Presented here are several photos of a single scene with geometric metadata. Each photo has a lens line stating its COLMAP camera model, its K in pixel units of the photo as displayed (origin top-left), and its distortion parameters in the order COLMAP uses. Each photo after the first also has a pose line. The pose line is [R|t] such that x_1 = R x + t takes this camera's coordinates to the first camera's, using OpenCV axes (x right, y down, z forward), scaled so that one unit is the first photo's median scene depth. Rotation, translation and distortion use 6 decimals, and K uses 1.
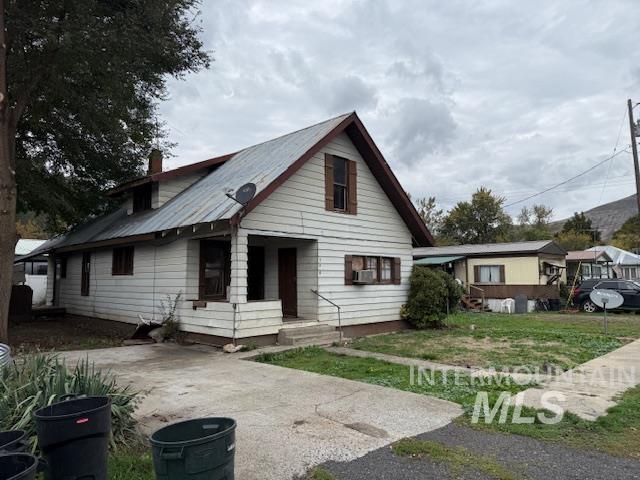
lens RADIAL K [[443.9, 0, 315.4], [0, 443.9, 237.7], [0, 0, 1]] dist [0.005688, -0.005321]
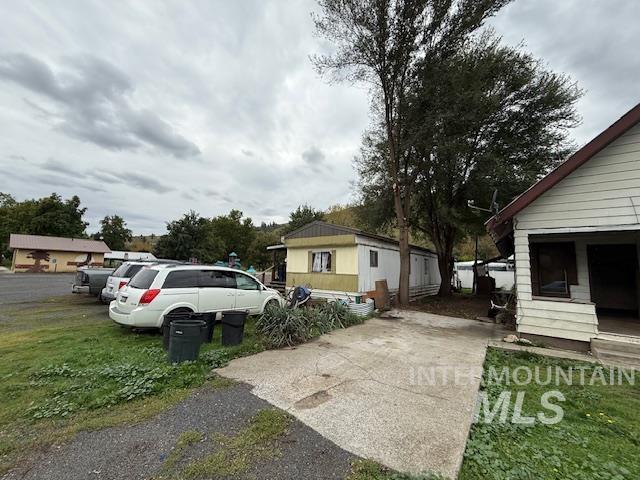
lens RADIAL K [[254.5, 0, 316.0], [0, 254.5, 237.1], [0, 0, 1]] dist [-0.002348, -0.000168]
pose [[0.149230, -0.105476, -0.983161, 0.353673], [0.050986, 0.993793, -0.098877, 0.031349], [0.987487, -0.035372, 0.153681, 0.395473]]
